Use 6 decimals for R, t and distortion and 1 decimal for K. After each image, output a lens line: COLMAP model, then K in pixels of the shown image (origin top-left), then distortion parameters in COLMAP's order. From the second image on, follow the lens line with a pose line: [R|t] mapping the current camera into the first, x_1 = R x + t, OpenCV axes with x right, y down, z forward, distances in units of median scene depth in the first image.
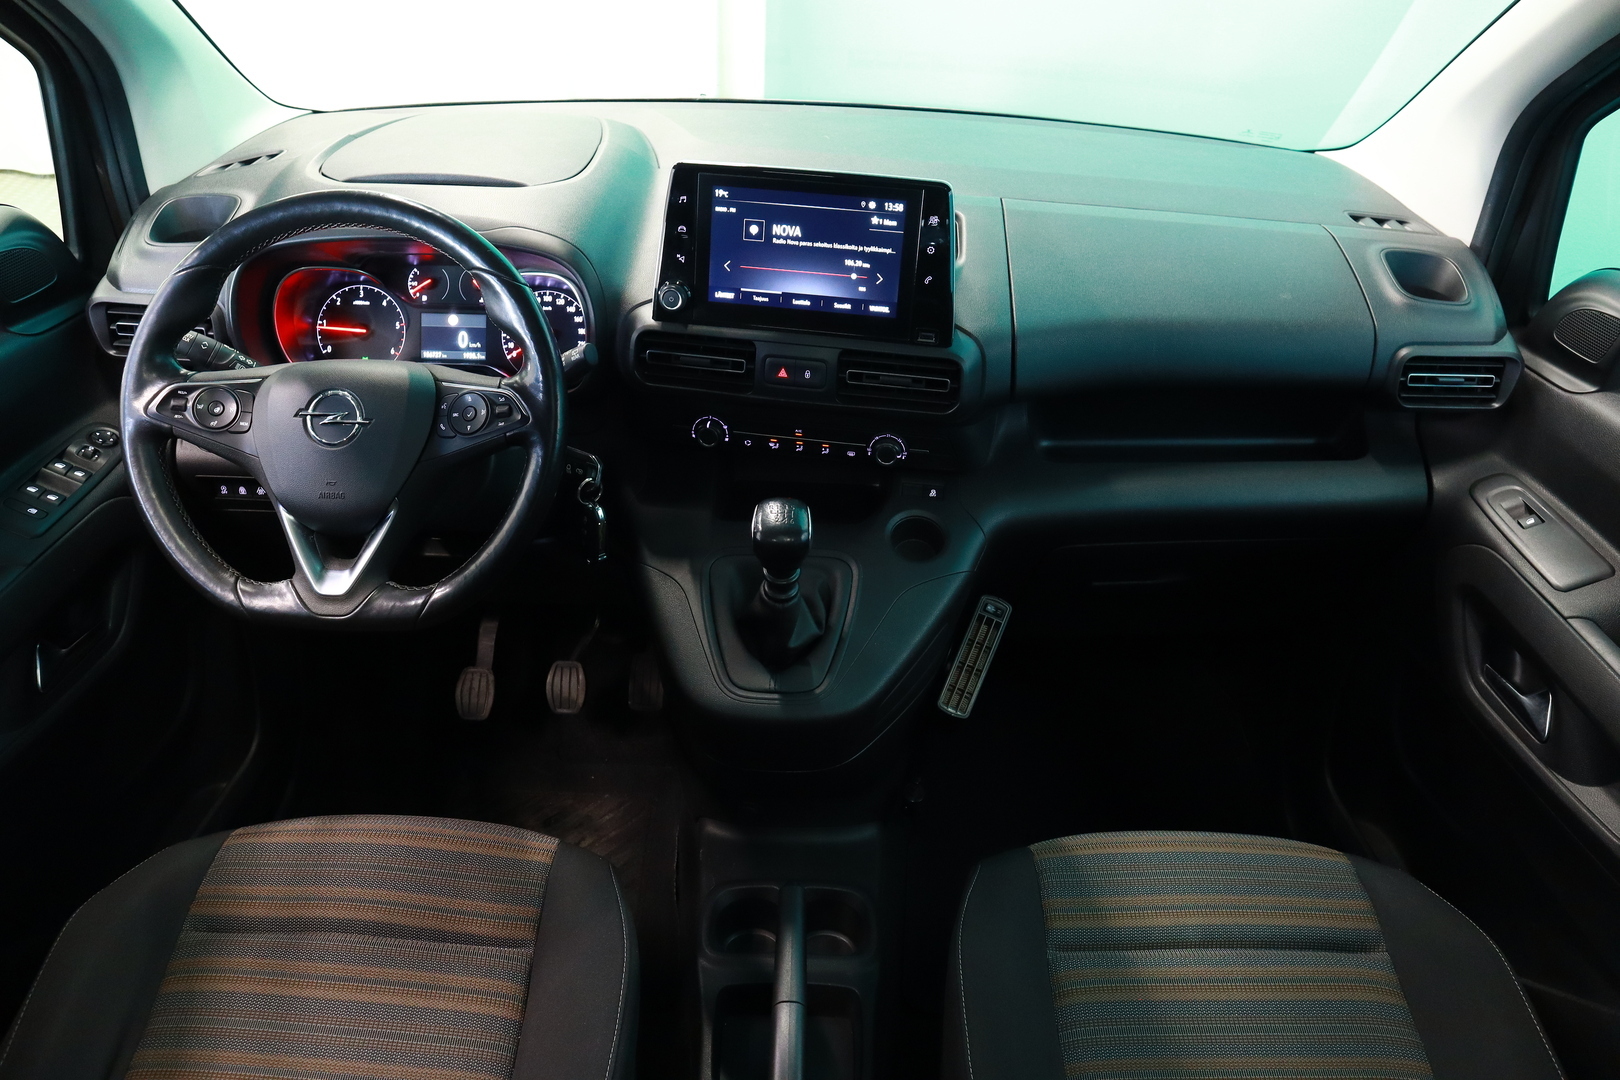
lens RADIAL K [[1112.9, 0, 810.0], [0, 1112.9, 540.0], [0, 0, 1]] dist [-0.133467, 0.087753]
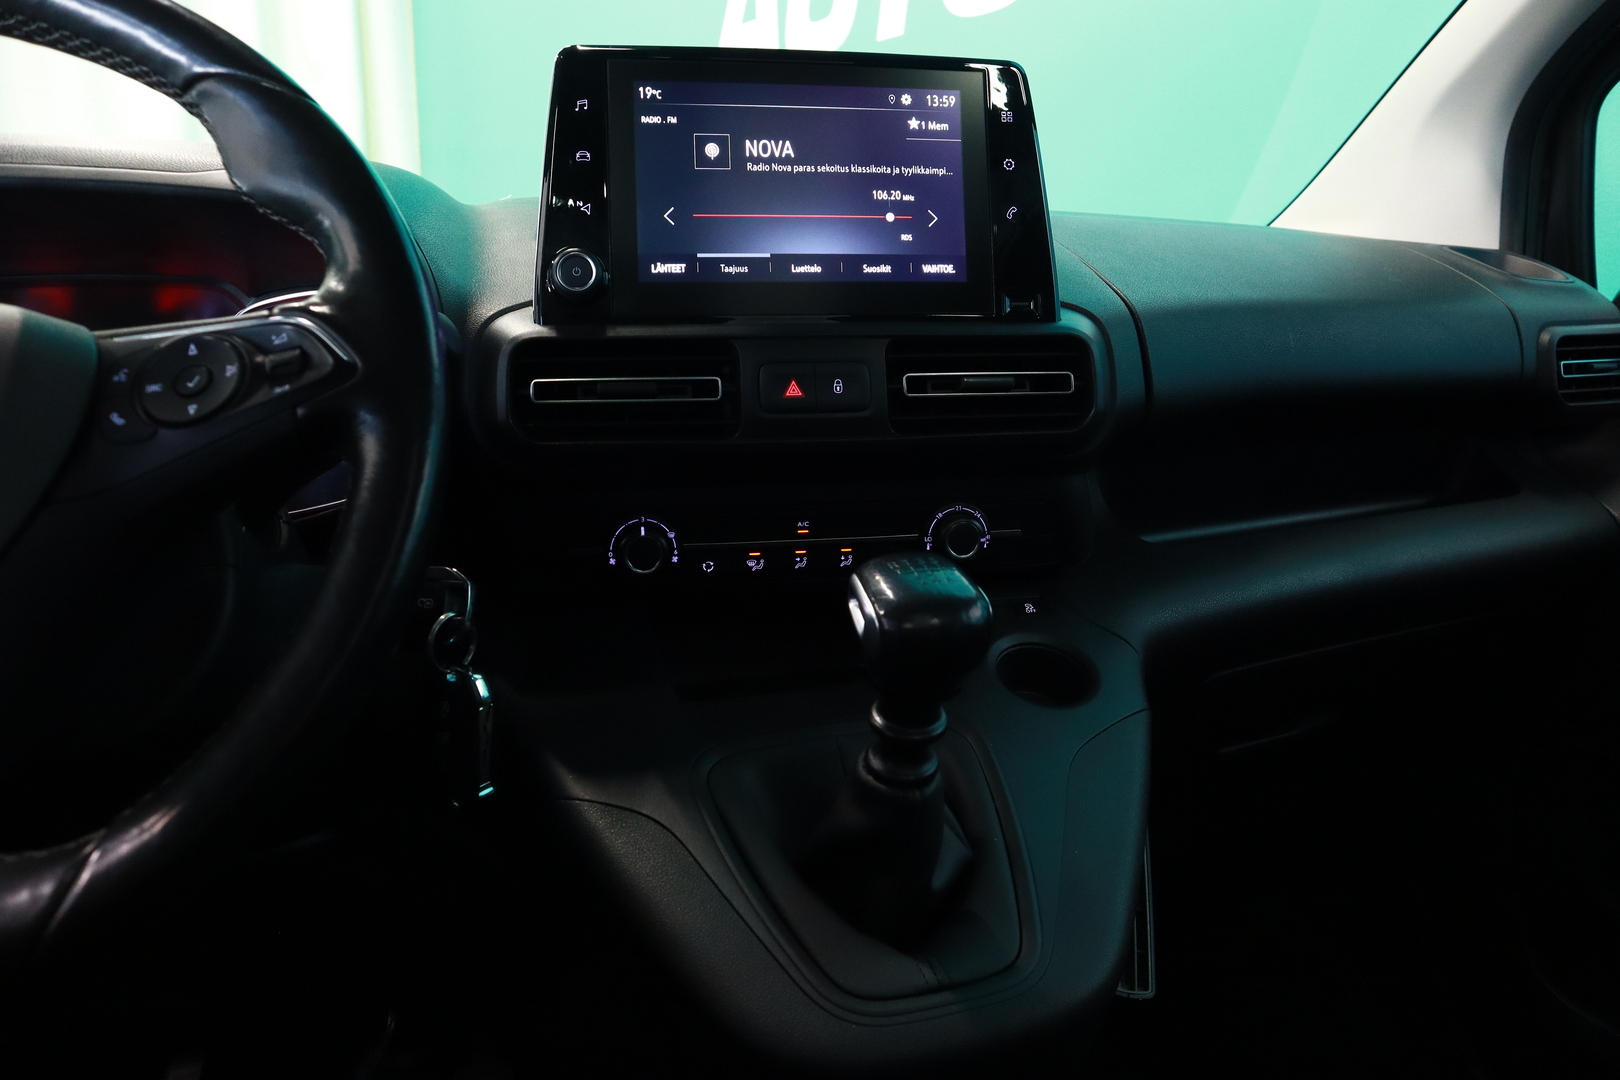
lens RADIAL K [[1112.9, 0, 810.0], [0, 1112.9, 540.0], [0, 0, 1]] dist [-0.133467, 0.087753]
pose [[0.947836, -0.109133, 0.299496, -0.190603], [0.203925, 0.929740, -0.306590, 0.089533], [-0.244995, 0.351672, 0.903496, 0.530850]]
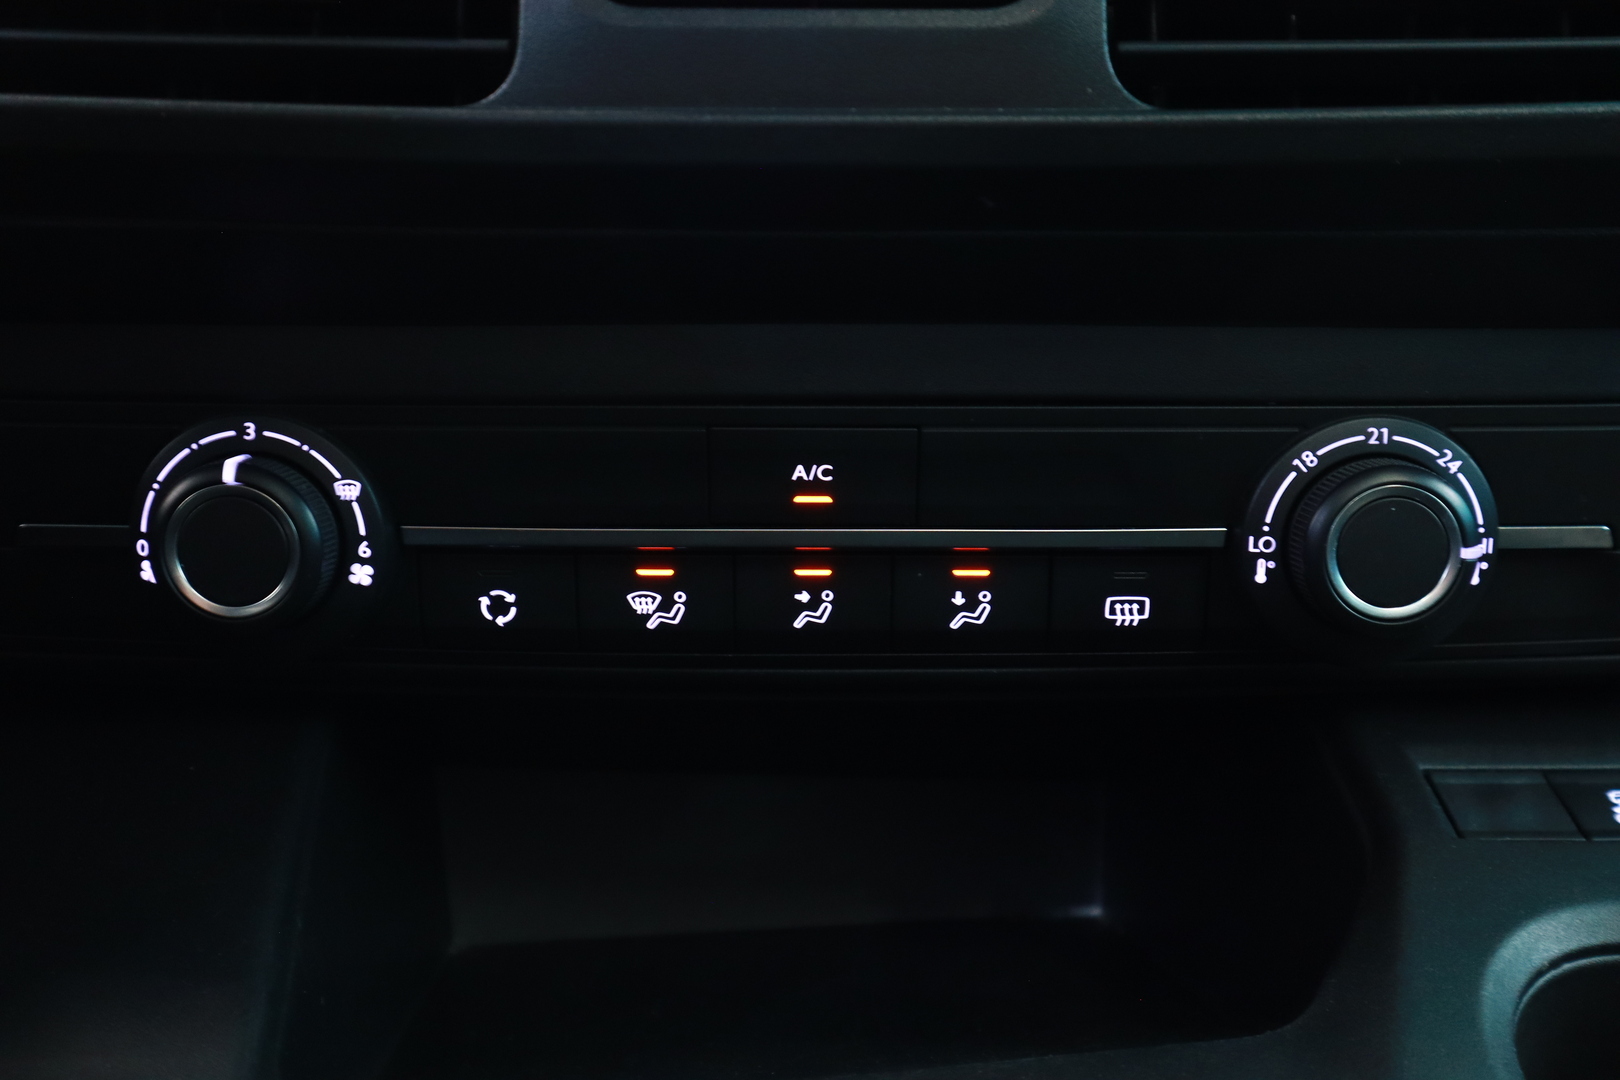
lens RADIAL K [[1720.1, 0, 810.0], [0, 1720.1, 540.0], [0, 0, 1]] dist [-0.003483, -0.005201]
pose [[0.989282, -0.062089, 0.132161, -0.047668], [0.107259, 0.923144, -0.369189, 0.003455], [-0.099081, 0.379408, 0.919909, 0.834262]]
